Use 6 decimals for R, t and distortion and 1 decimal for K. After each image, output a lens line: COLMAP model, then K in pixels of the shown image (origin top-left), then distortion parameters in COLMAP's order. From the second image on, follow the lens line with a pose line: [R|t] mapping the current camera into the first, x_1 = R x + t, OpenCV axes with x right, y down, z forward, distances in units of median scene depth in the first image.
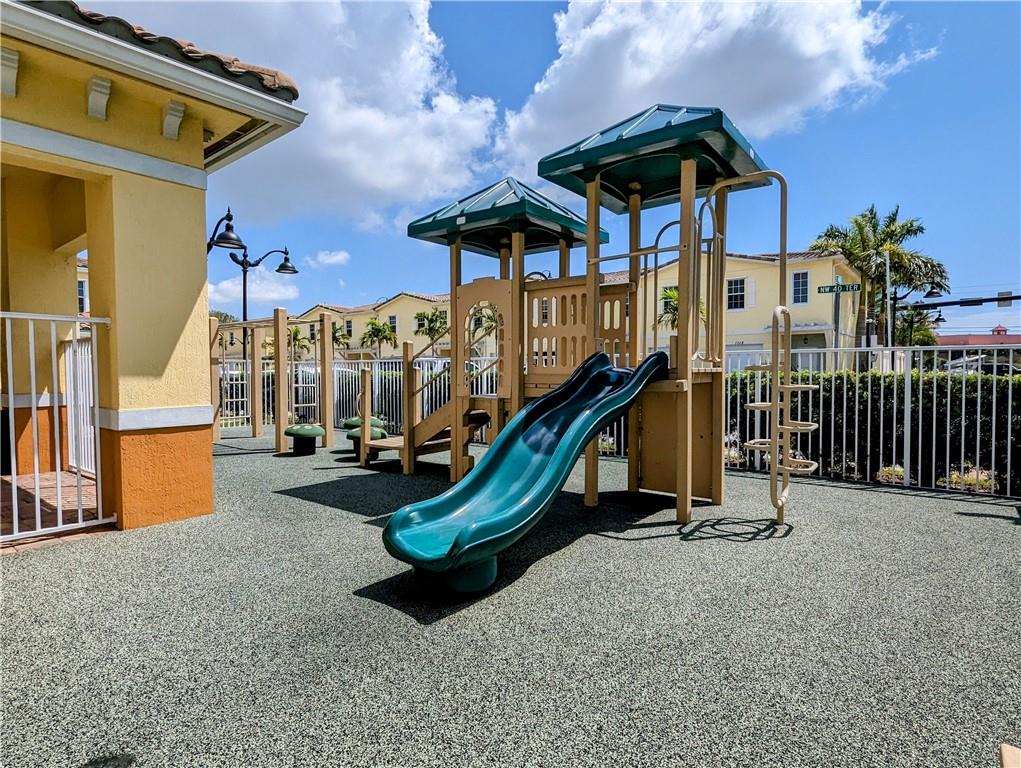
lens RADIAL K [[547.0, 0, 510.4], [0, 547.0, 383.4], [0, 0, 1]] dist [-0.005953, -0.001258]
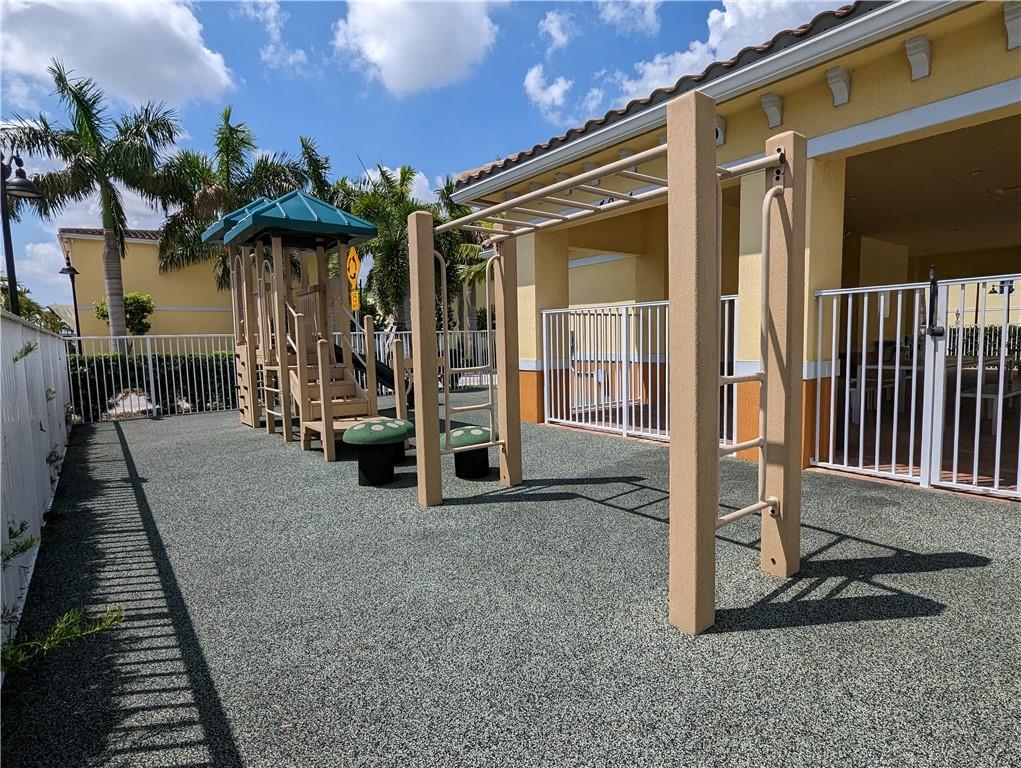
lens RADIAL K [[547.0, 0, 510.7], [0, 547.0, 383.7], [0, 0, 1]] dist [-0.005953, -0.001258]
pose [[-0.230797, 0.093705, -0.968479, 0.652515], [-0.012121, 0.994998, 0.099159, -0.032766], [0.972927, 0.034624, -0.228506, 0.772845]]
